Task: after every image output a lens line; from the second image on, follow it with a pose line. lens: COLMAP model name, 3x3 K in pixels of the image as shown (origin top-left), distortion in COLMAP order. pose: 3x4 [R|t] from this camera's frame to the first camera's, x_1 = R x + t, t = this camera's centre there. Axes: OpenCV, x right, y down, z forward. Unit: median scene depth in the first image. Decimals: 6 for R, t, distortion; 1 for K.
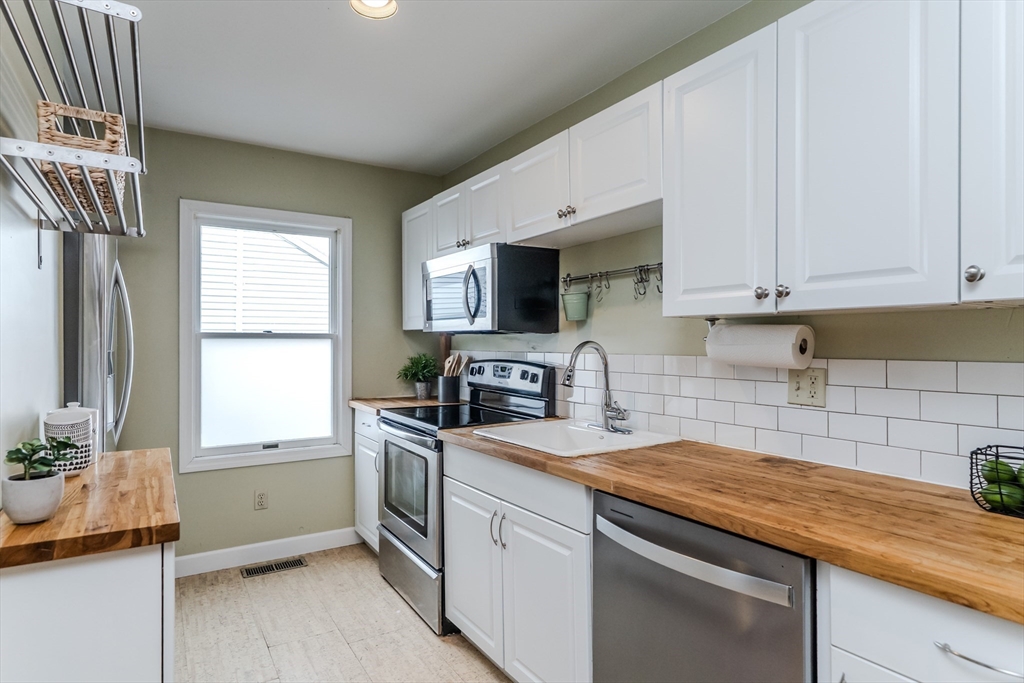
lens RADIAL K [[557.7, 0, 503.9], [0, 557.7, 337.3], [0, 0, 1]] dist [-0.004814, -0.000159]
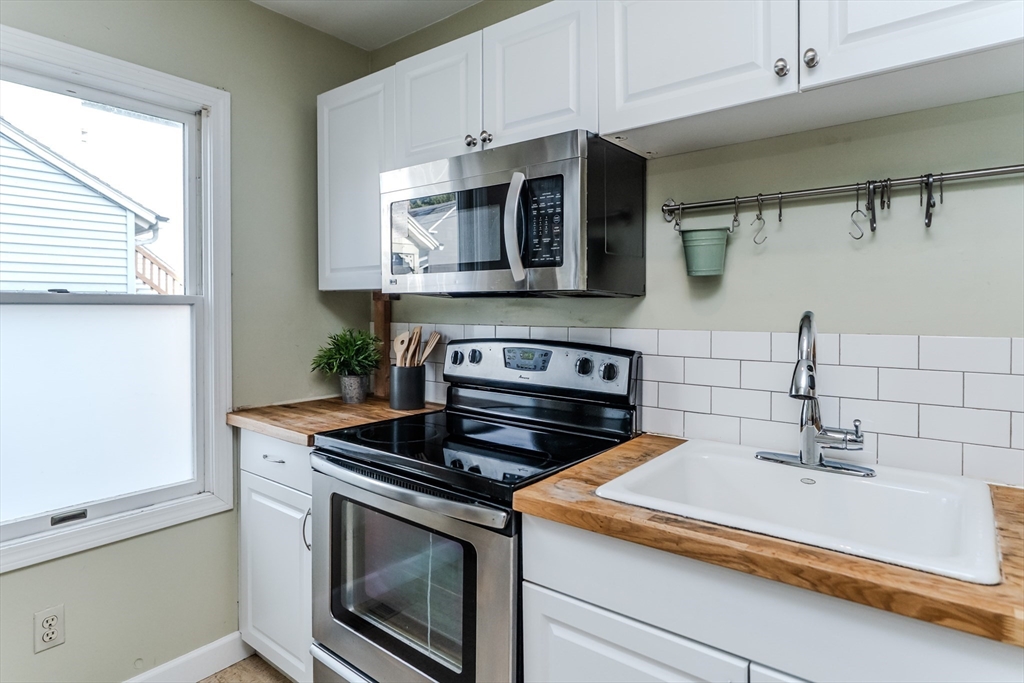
lens RADIAL K [[557.7, 0, 498.1], [0, 557.7, 314.1], [0, 0, 1]] dist [-0.004814, -0.000159]
pose [[0.945337, -0.003281, 0.326077, -0.219139], [-0.003438, 0.999794, 0.020025, -0.000488], [-0.326076, -0.020051, 0.945131, 0.409194]]
